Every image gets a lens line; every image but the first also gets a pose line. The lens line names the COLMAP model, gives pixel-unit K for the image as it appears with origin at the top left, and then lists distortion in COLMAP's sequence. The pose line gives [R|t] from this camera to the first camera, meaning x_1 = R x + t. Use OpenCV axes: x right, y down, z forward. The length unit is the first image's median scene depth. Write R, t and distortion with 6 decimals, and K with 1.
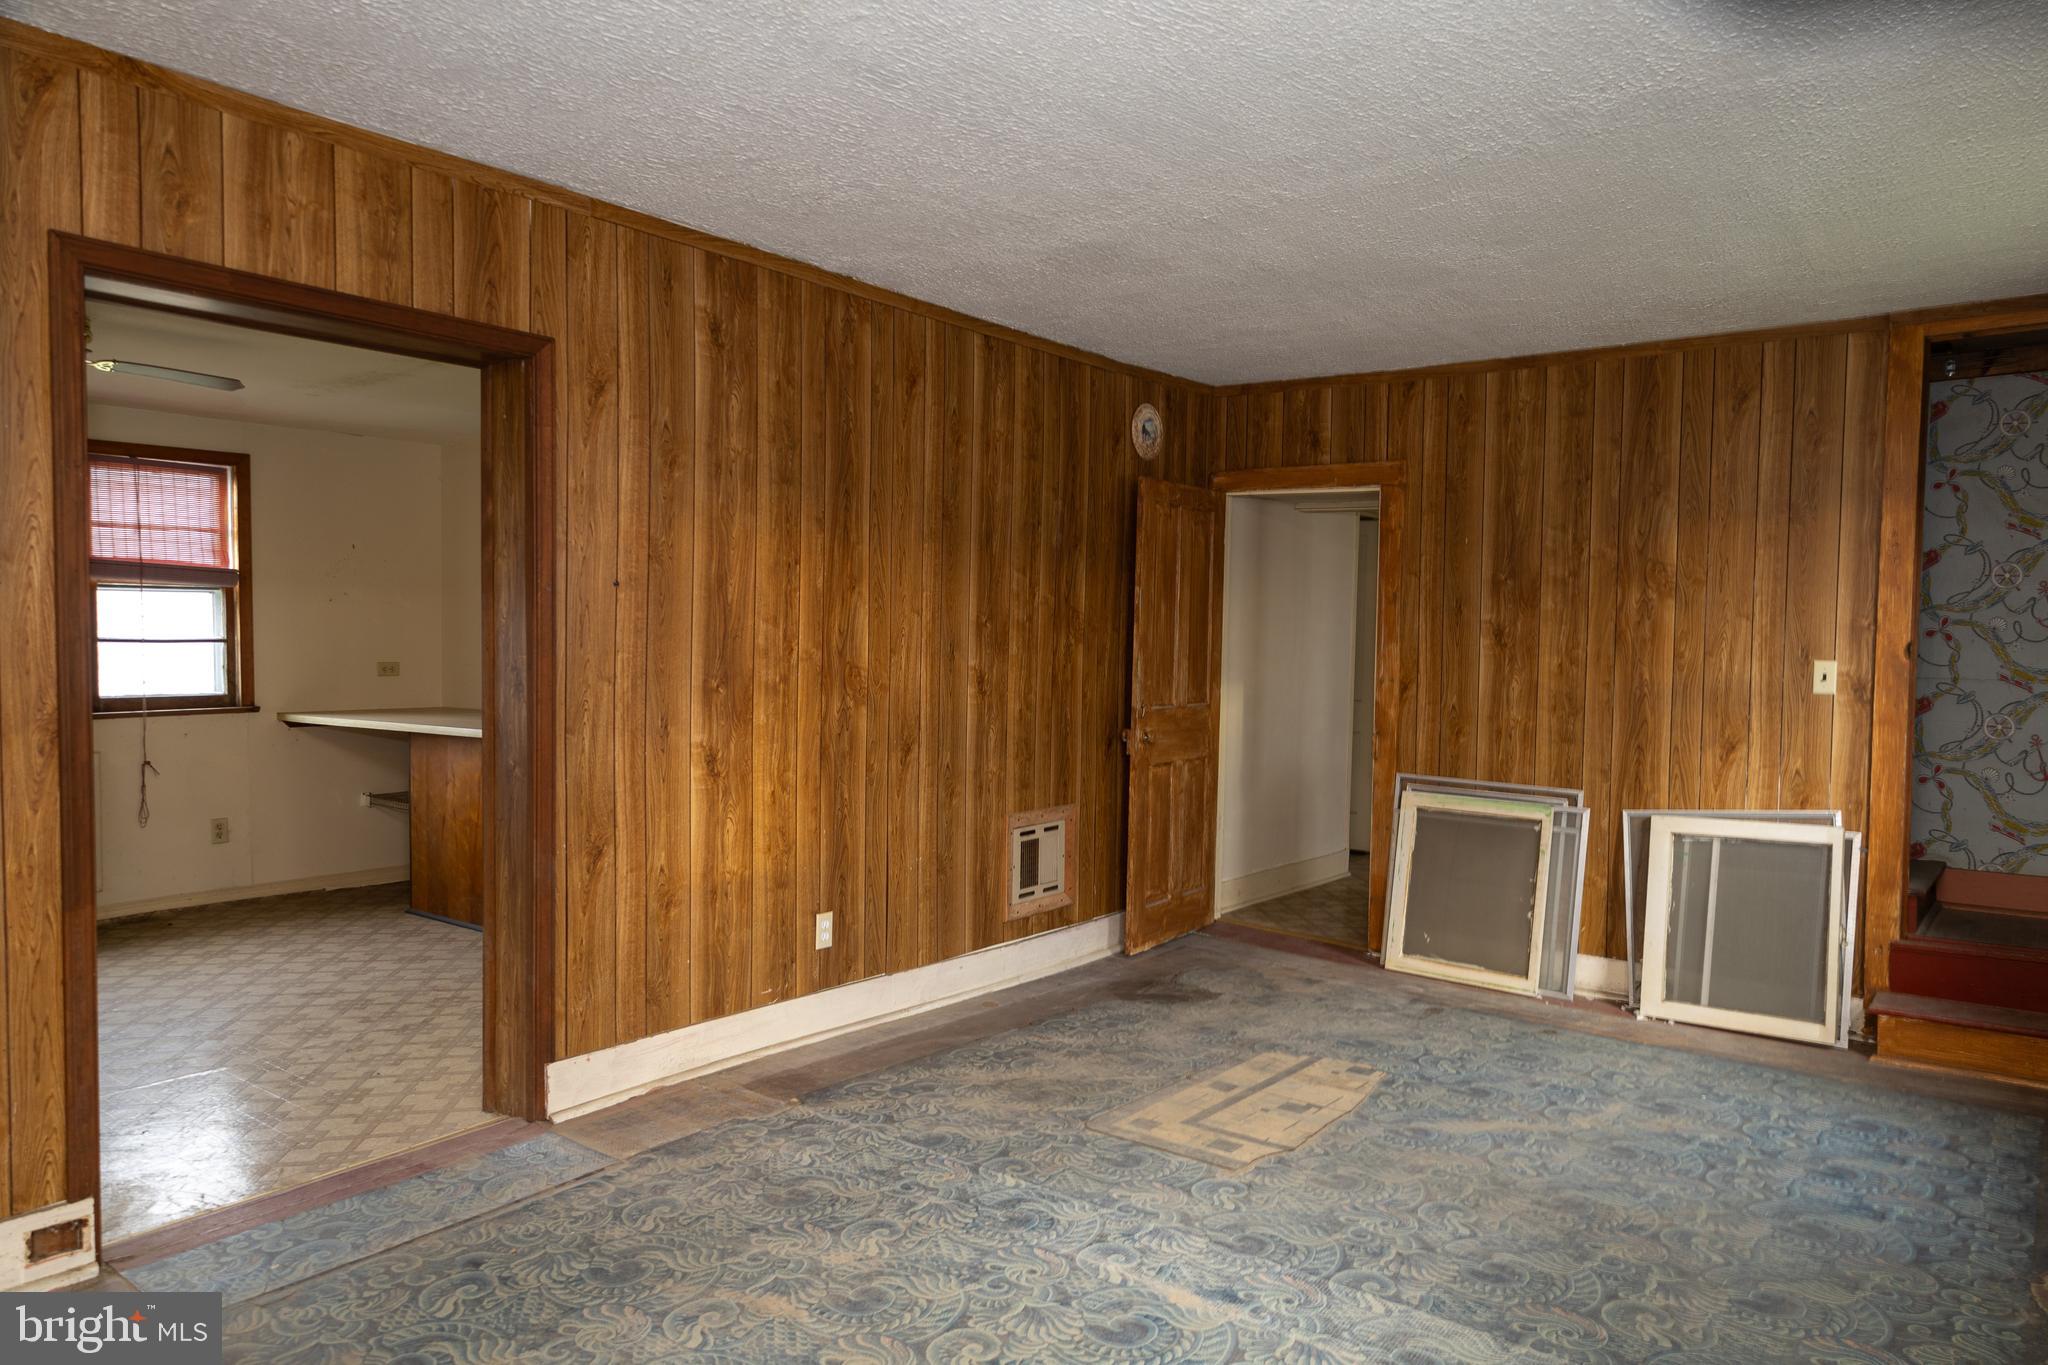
lens RADIAL K [[1335.6, 0, 1025.3], [0, 1335.6, 690.1], [0, 0, 1]] dist [0.006019, 0.001729]
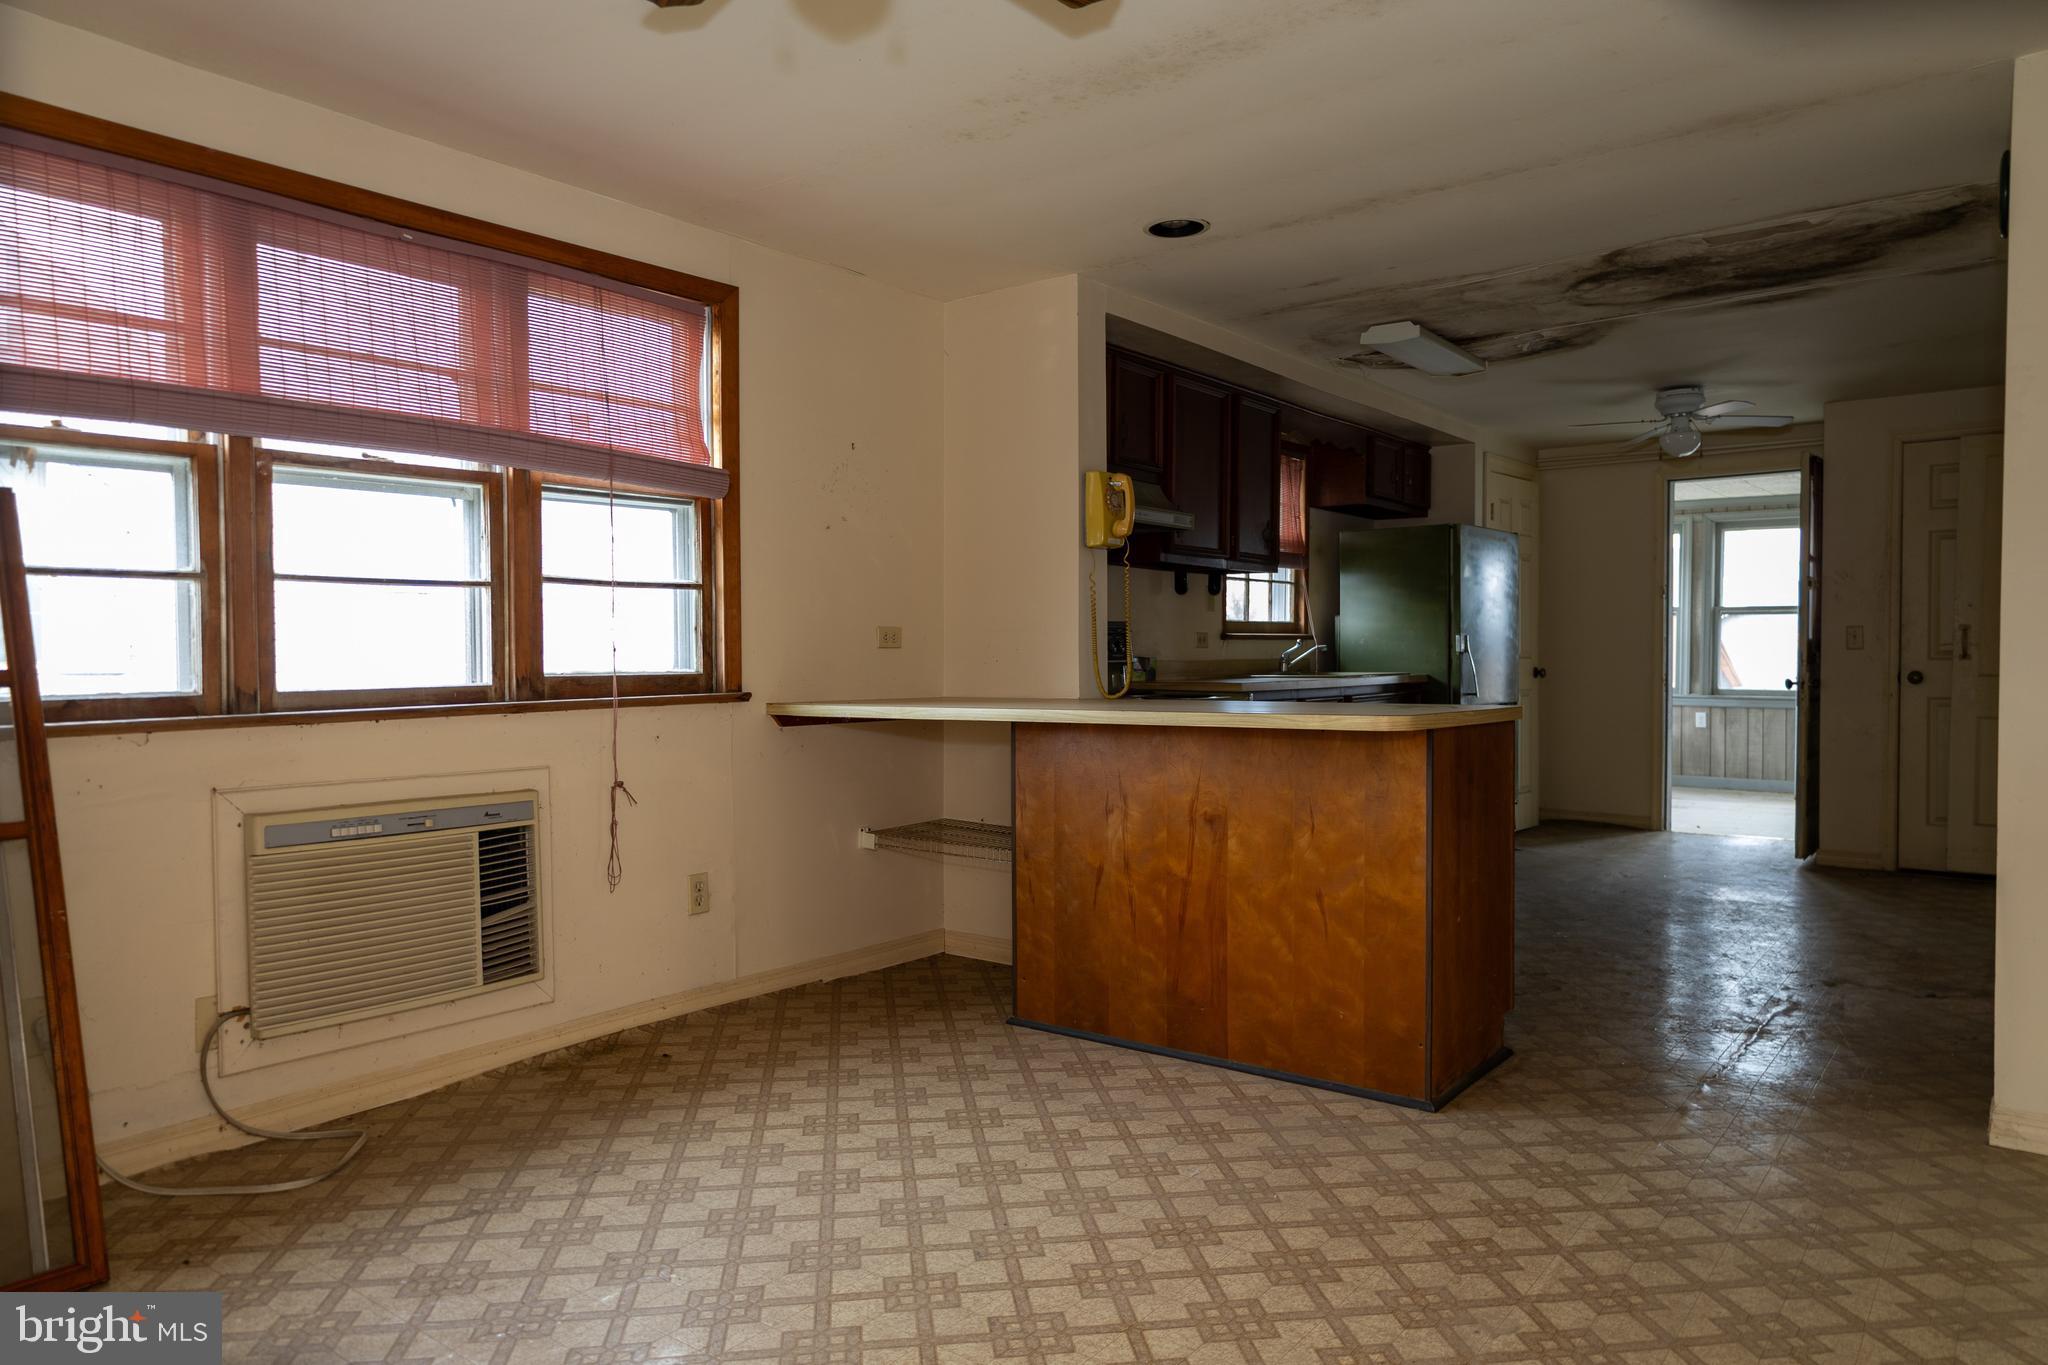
lens RADIAL K [[1335.6, 0, 1025.3], [0, 1335.6, 690.1], [0, 0, 1]] dist [0.006019, 0.001729]
pose [[0.999919, -0.012143, 0.003790, -0.455263], [0.012206, 0.999779, -0.017106, 0.023816], [-0.003582, 0.017151, 0.999846, 0.384192]]
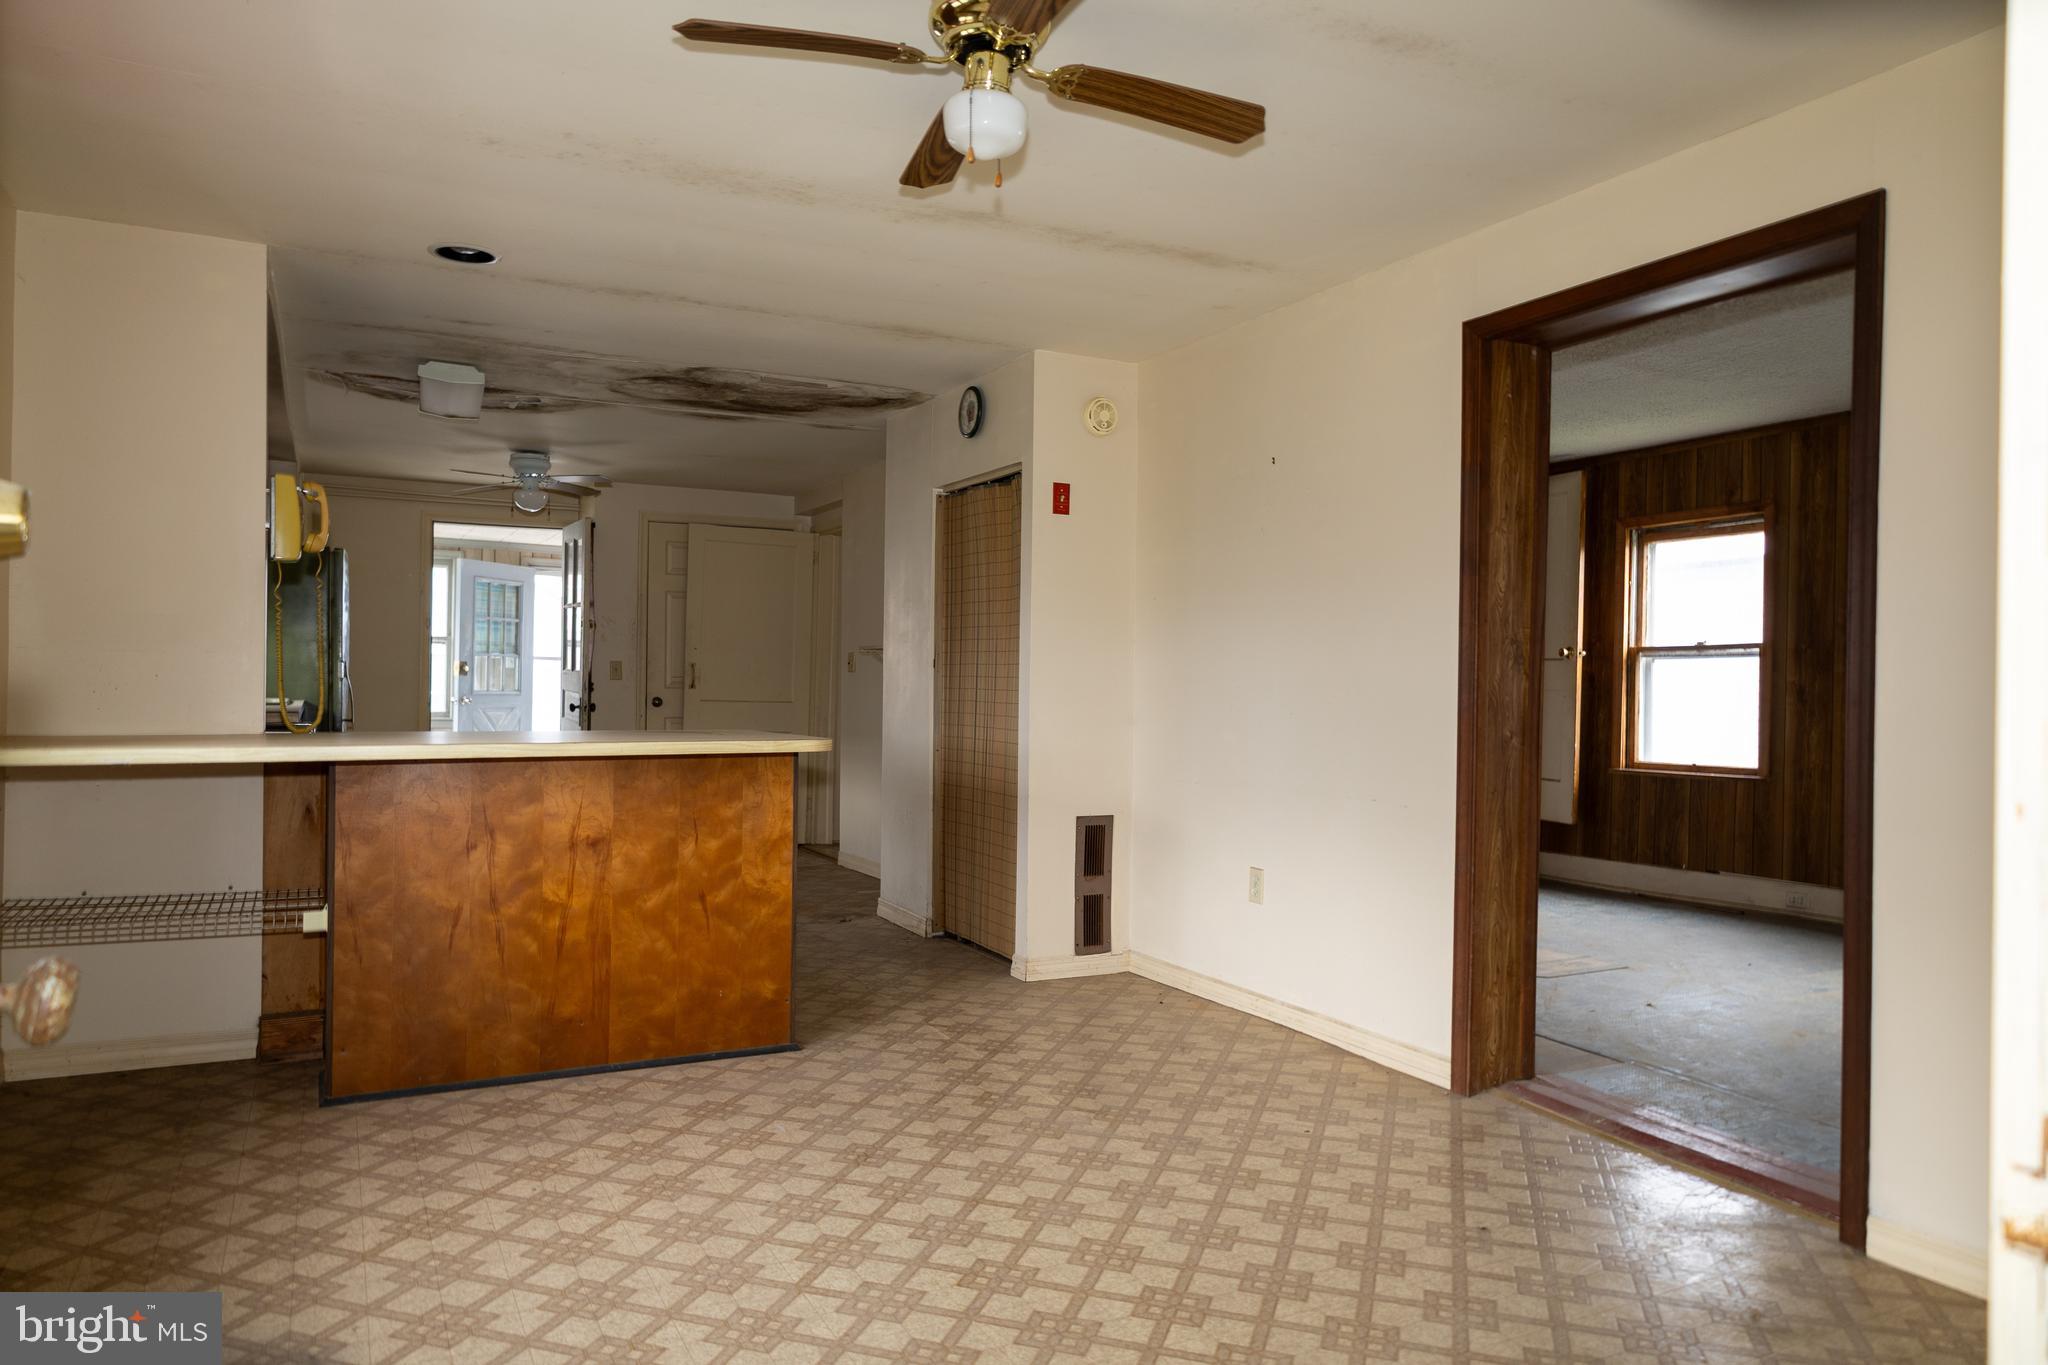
lens RADIAL K [[1335.6, 0, 1025.3], [0, 1335.6, 690.1], [0, 0, 1]] dist [0.006019, 0.001729]
pose [[0.417675, -0.006252, 0.908575, -0.831876], [0.026098, 0.999646, -0.005118, 0.009394], [-0.908221, 0.025850, 0.417691, 0.515955]]
